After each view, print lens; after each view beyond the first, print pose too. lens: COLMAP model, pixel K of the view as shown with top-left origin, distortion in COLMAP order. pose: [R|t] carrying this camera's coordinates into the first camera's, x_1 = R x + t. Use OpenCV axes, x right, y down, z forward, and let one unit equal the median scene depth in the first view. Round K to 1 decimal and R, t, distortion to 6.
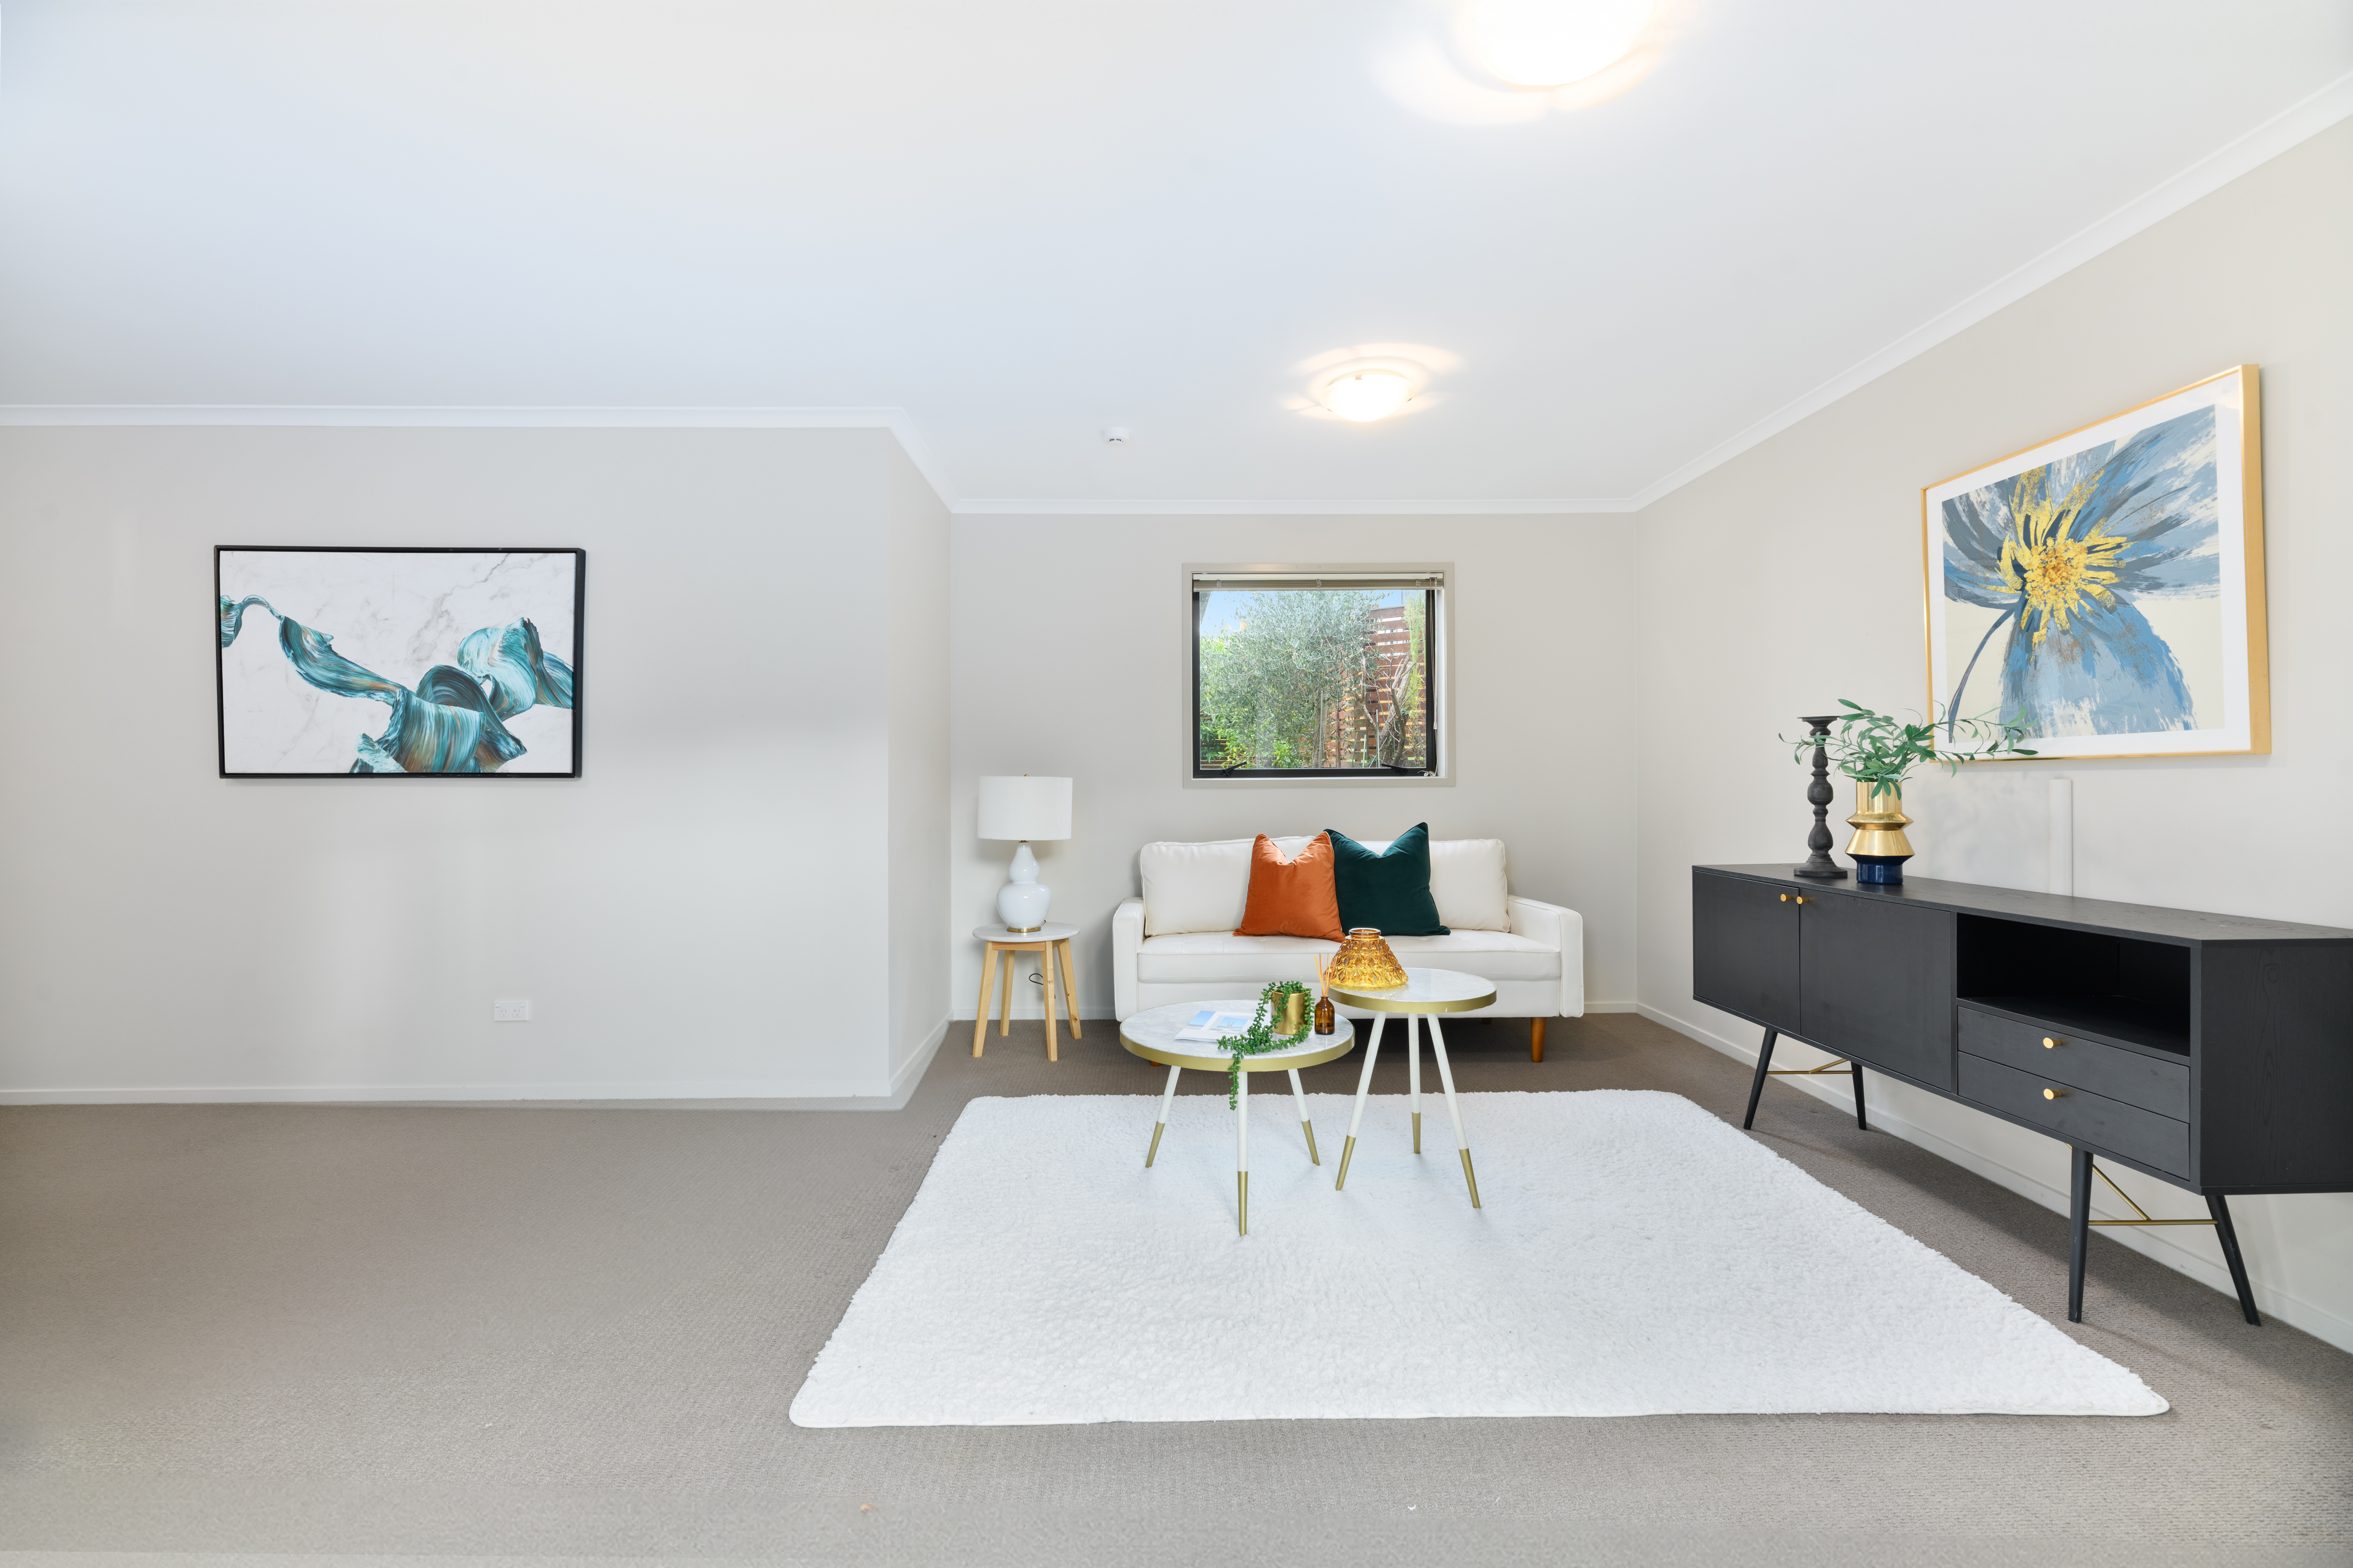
lens RADIAL K [[953.9, 0, 1176.4], [0, 953.9, 757.8], [0, 0, 1]] dist [0.000281, 0.000085]
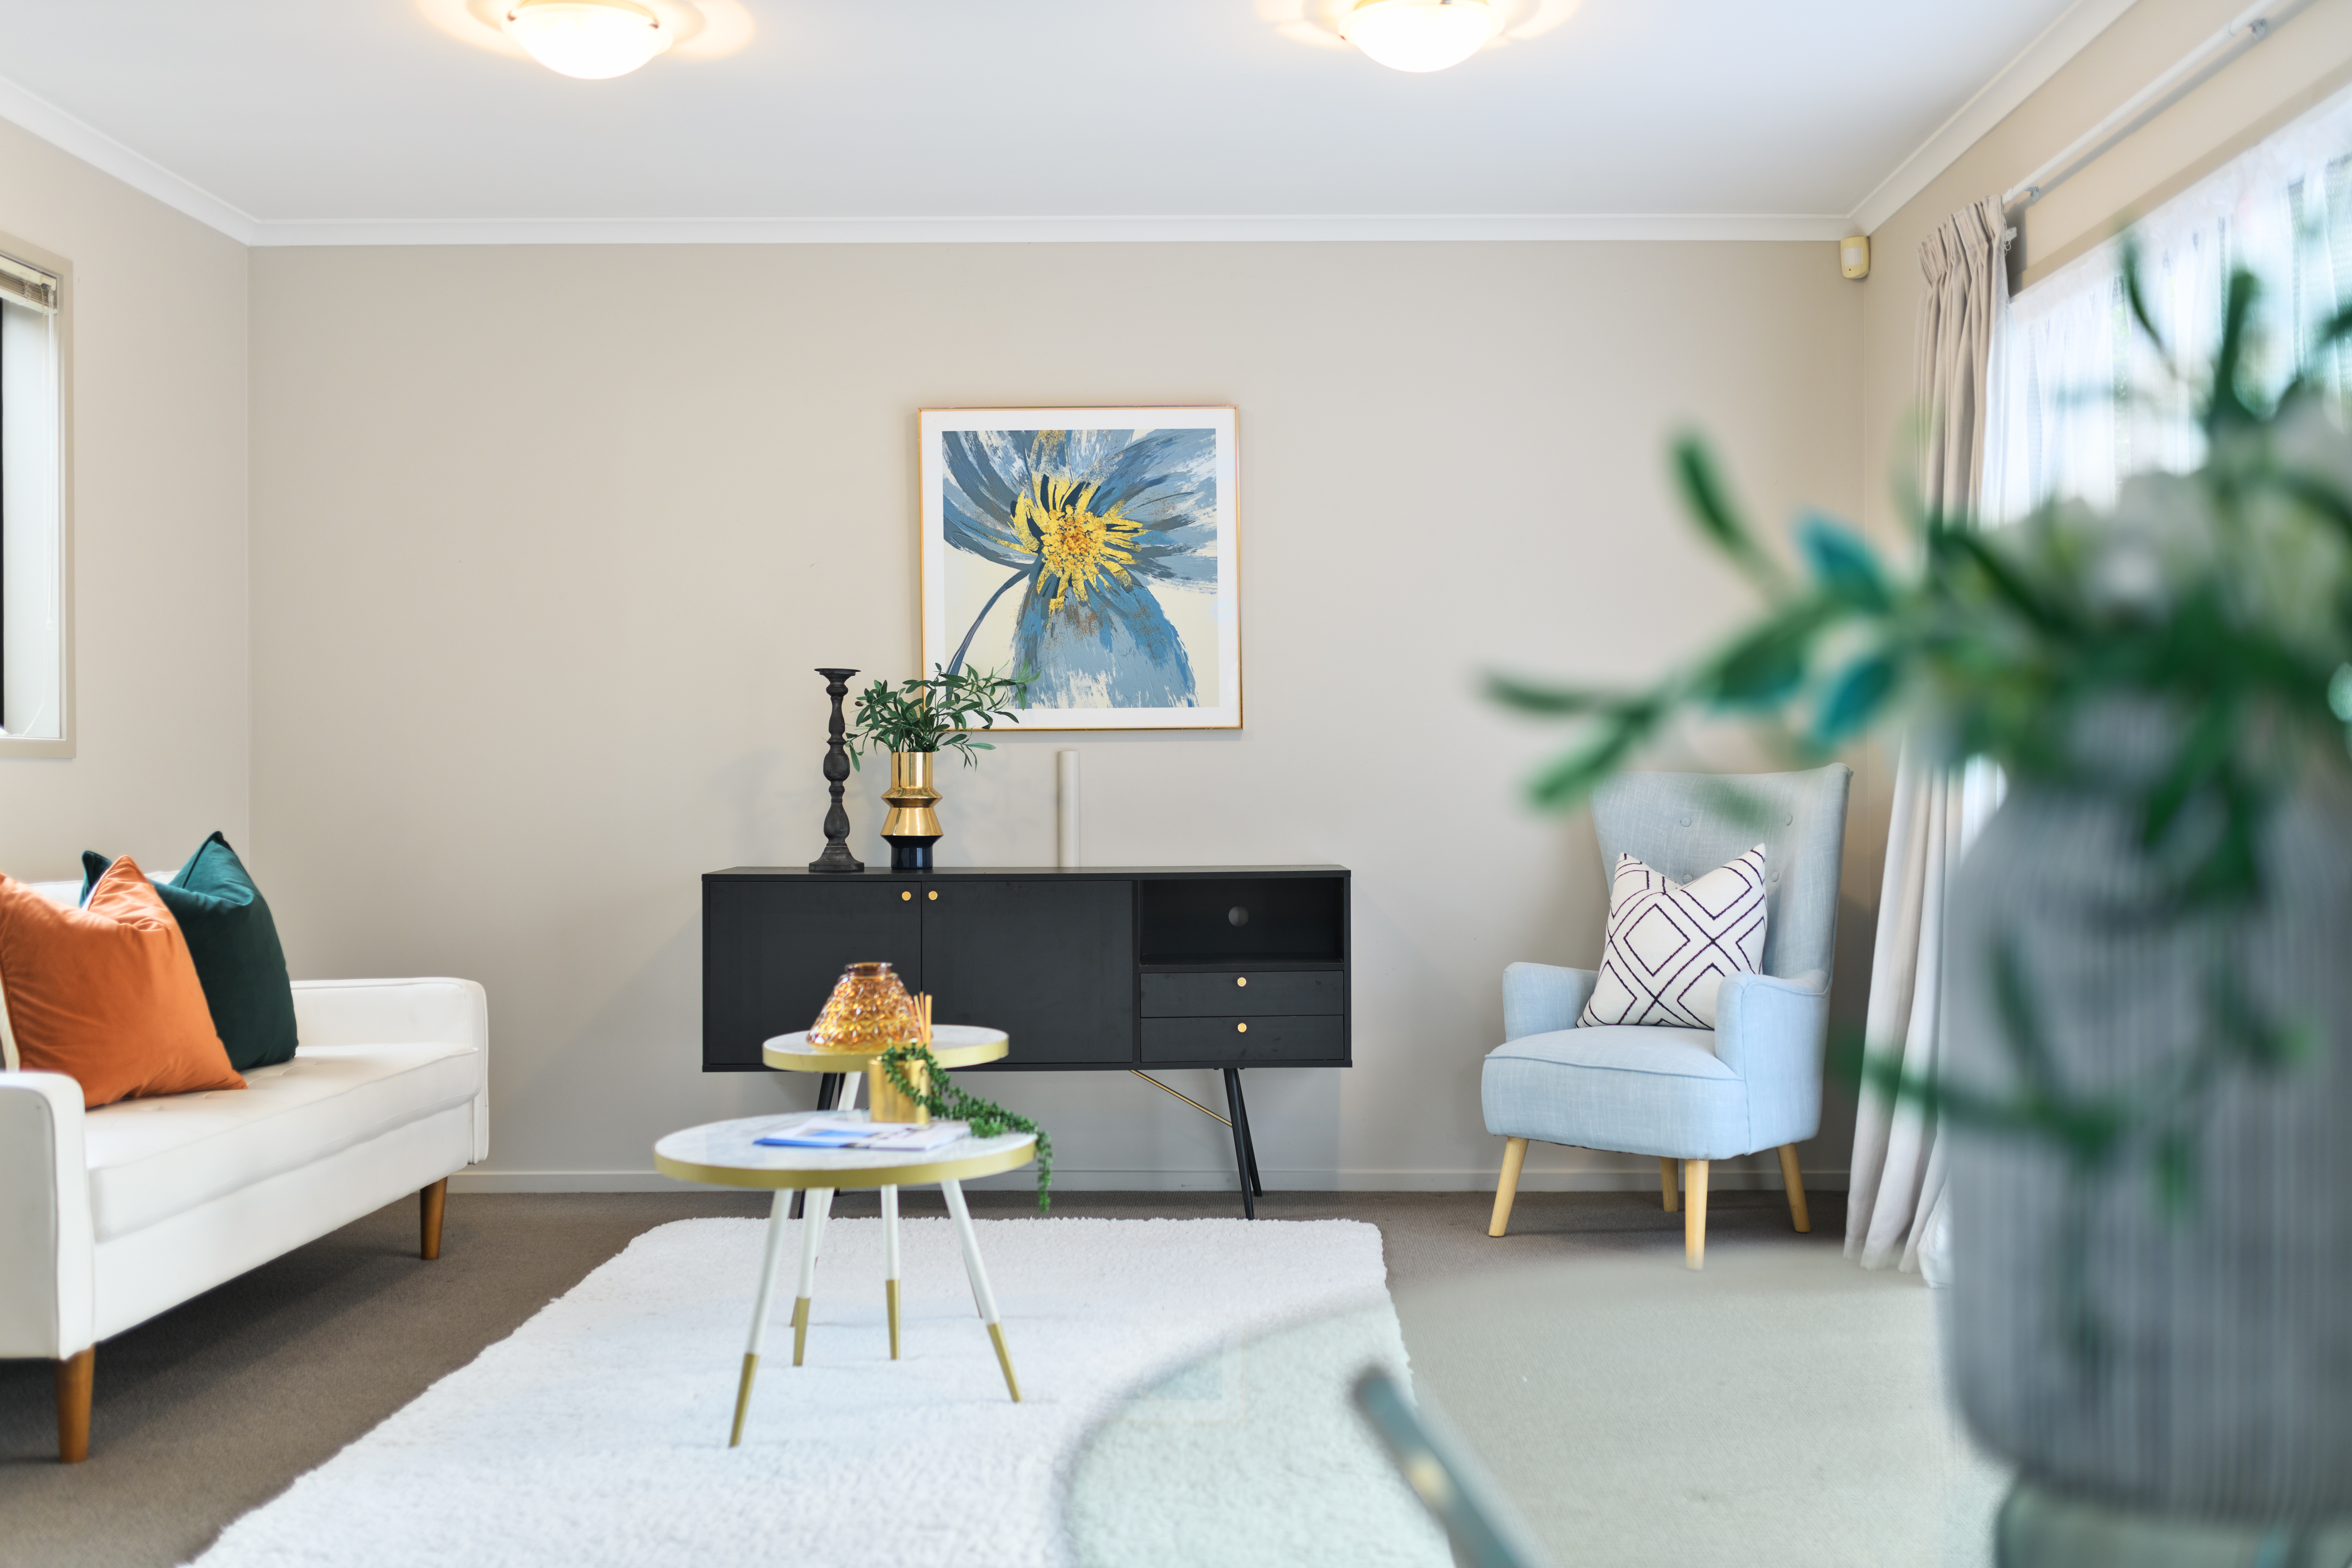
lens RADIAL K [[2278.8, 0, 1230.5], [0, 2278.8, 700.9], [0, 0, 1]] dist [0.000920, -0.011192]
pose [[0.039172, 0.036659, 0.998560, -1.283203], [-0.025939, 0.999027, -0.035658, 0.045900], [-0.998896, -0.024505, 0.040085, 0.661911]]
